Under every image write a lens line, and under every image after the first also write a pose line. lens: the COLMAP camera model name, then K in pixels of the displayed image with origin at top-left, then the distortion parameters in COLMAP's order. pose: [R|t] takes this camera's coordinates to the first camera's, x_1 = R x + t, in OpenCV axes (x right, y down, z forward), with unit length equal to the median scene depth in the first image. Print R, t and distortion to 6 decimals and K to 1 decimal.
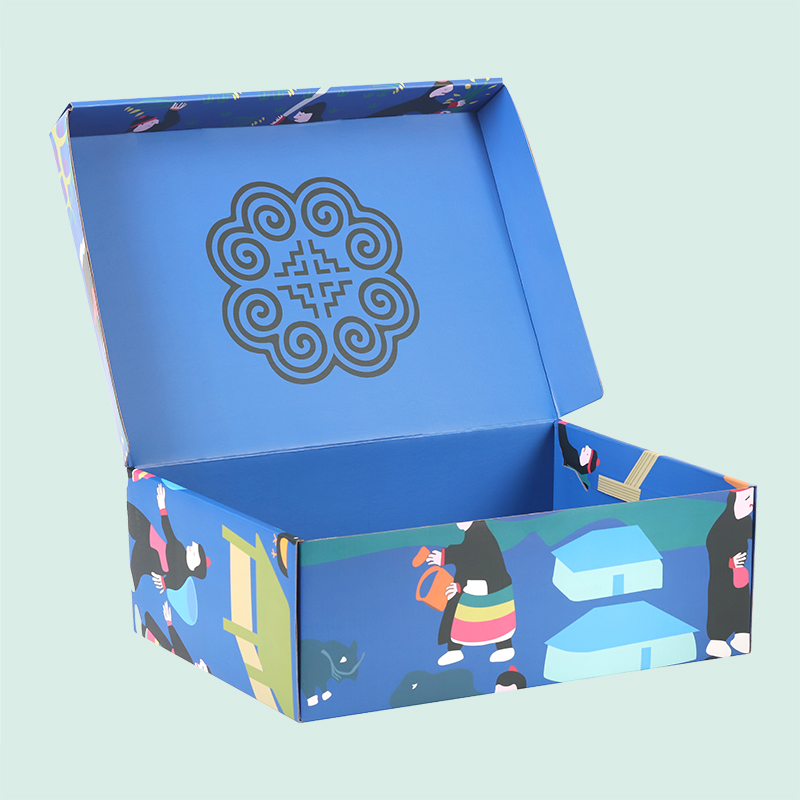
lens RADIAL K [[3175.3, 0, 400.0], [0, 3175.3, 400.0], [0, 0, 1]] dist [-0.163258, 0.356715]
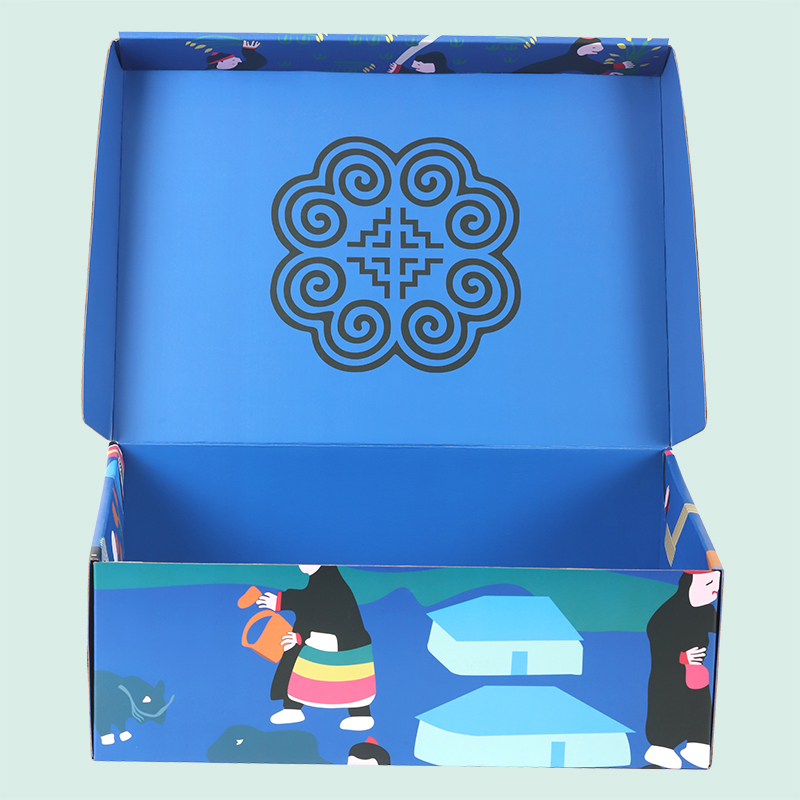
lens RADIAL K [[3175.3, 0, 400.0], [0, 3175.3, 400.0], [0, 0, 1]] dist [-0.163258, 0.356715]
pose [[0.889520, 0.129500, -0.438160, 0.388718], [-0.106956, 0.991365, 0.075868, -0.069106], [0.444201, -0.020622, 0.895690, 0.230466]]
